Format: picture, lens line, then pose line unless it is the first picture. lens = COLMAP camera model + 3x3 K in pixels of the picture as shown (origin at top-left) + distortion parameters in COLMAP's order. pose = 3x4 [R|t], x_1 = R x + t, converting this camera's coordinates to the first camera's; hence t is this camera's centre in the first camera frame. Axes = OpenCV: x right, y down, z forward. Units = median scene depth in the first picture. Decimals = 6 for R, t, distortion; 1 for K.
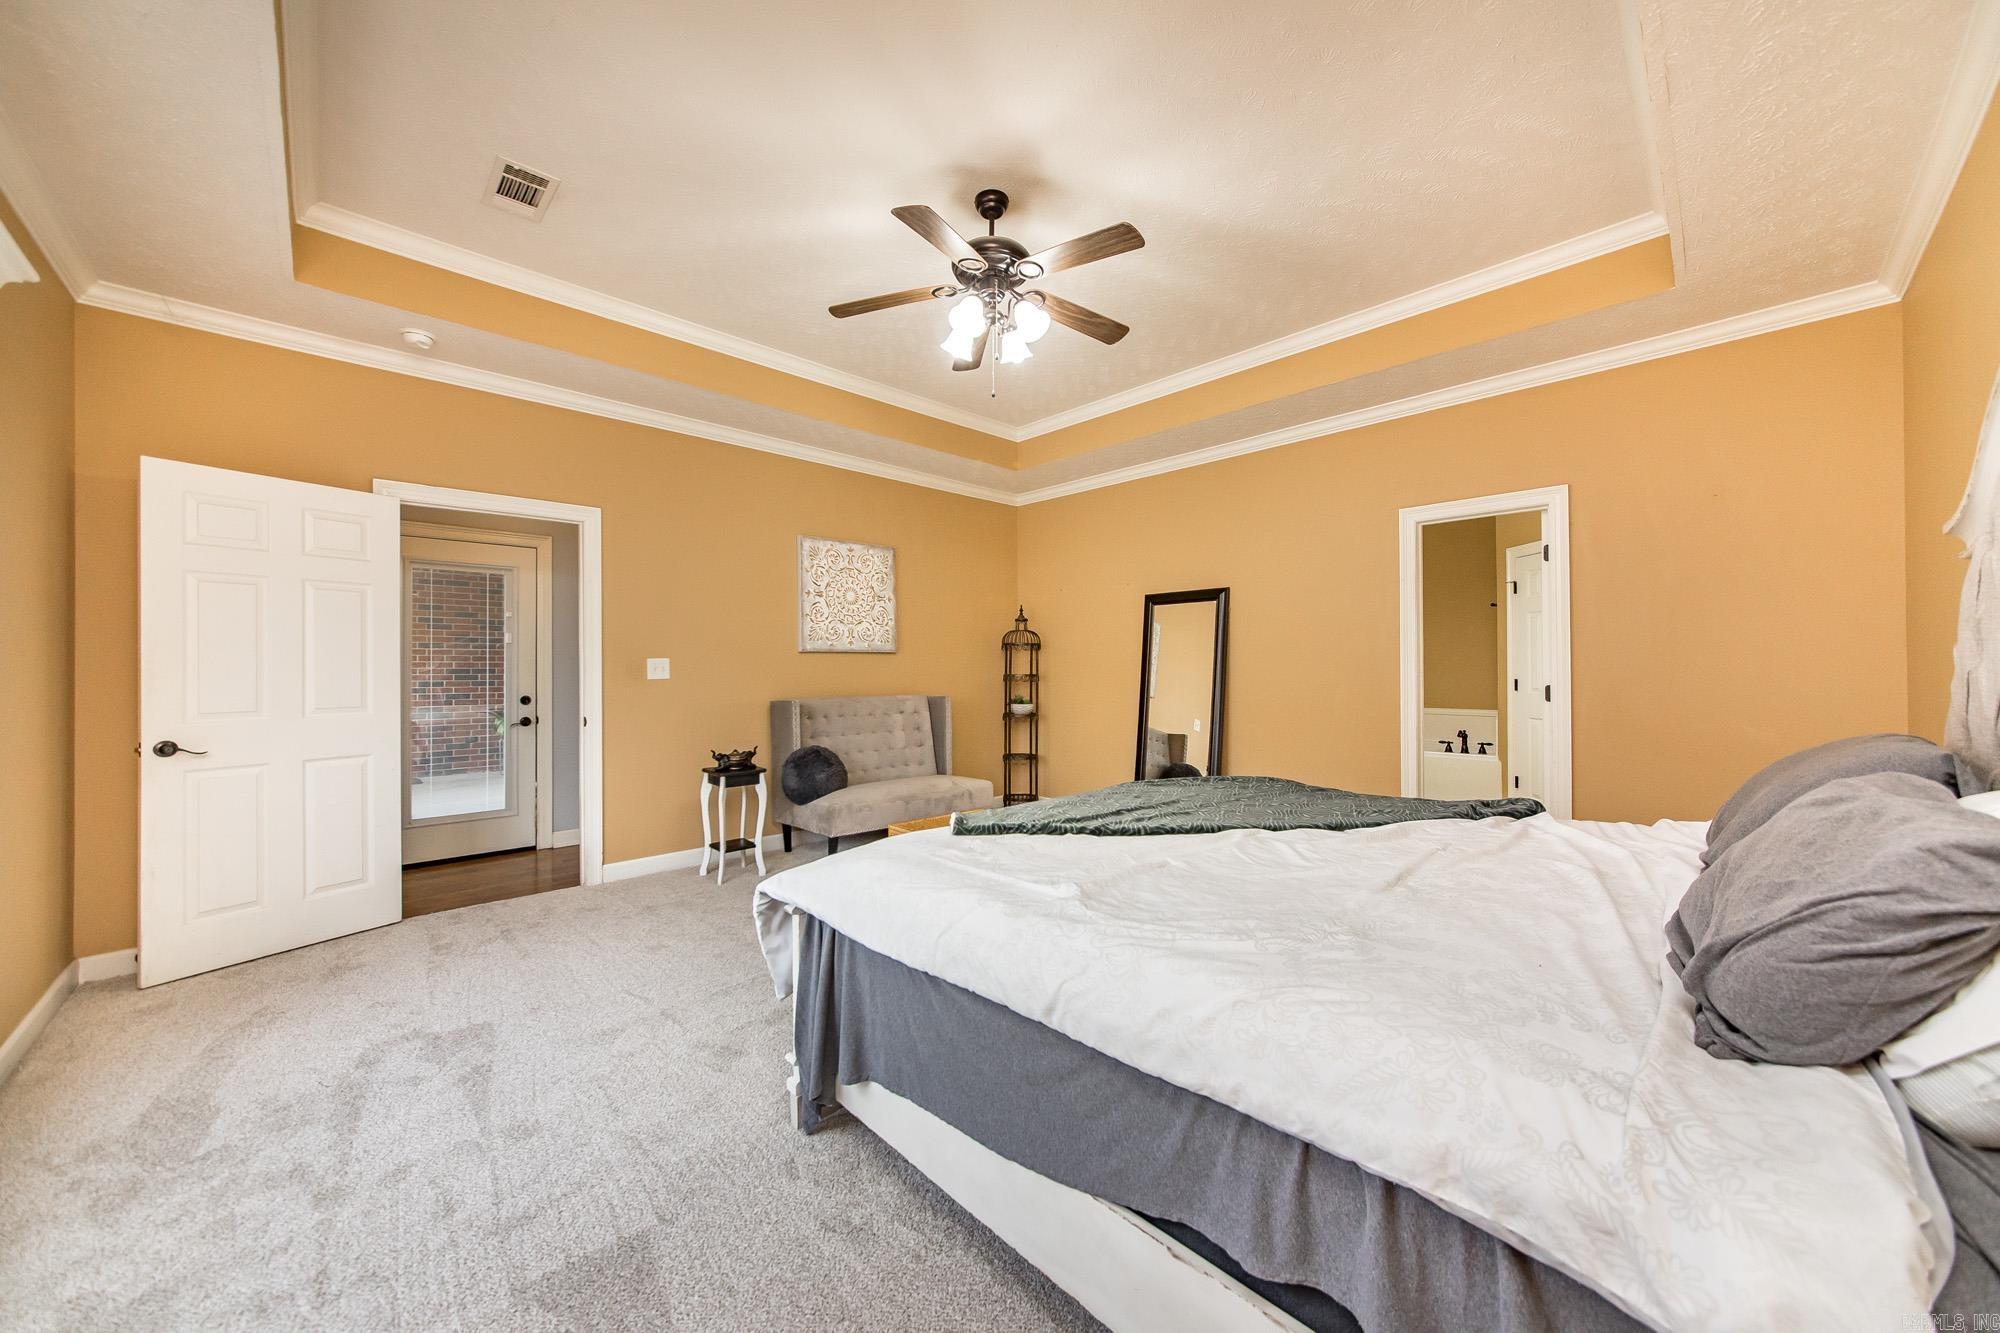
lens RADIAL K [[702.3, 0, 1000.0], [0, 702.3, 666.5], [0, 0, 1]] dist [-0.007040, 0.000008]
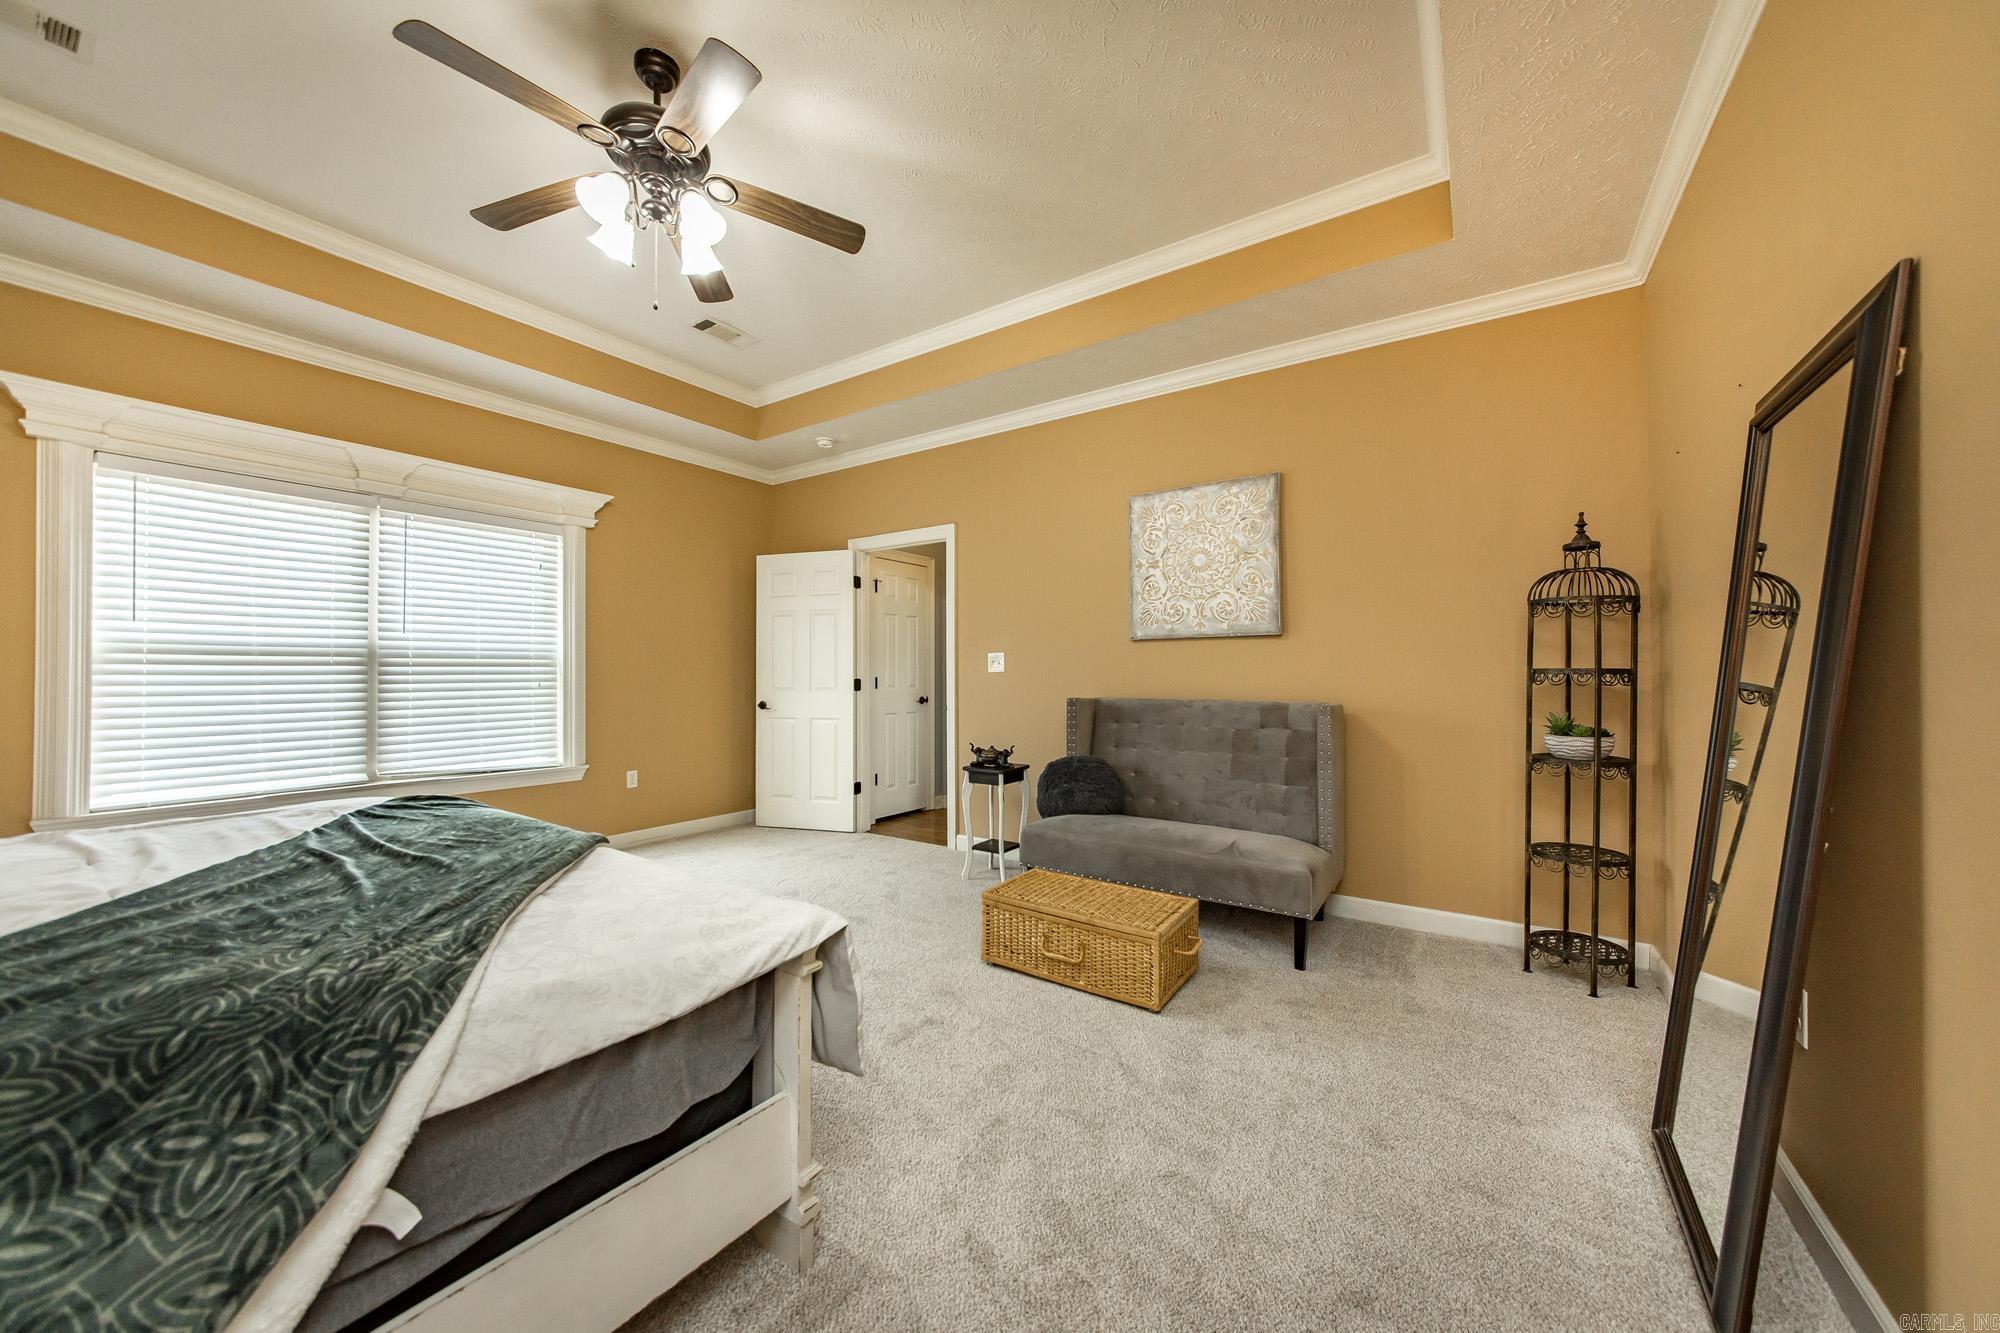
lens RADIAL K [[745.8, 0, 997.3], [0, 745.8, 670.8], [0, 0, 1]] dist [-0.010002, 0.000015]
pose [[0.202874, -0.002585, -0.979201, 0.509673], [0.005054, 0.999986, -0.001593, 0.014604], [0.979192, -0.004626, 0.202885, 0.654867]]
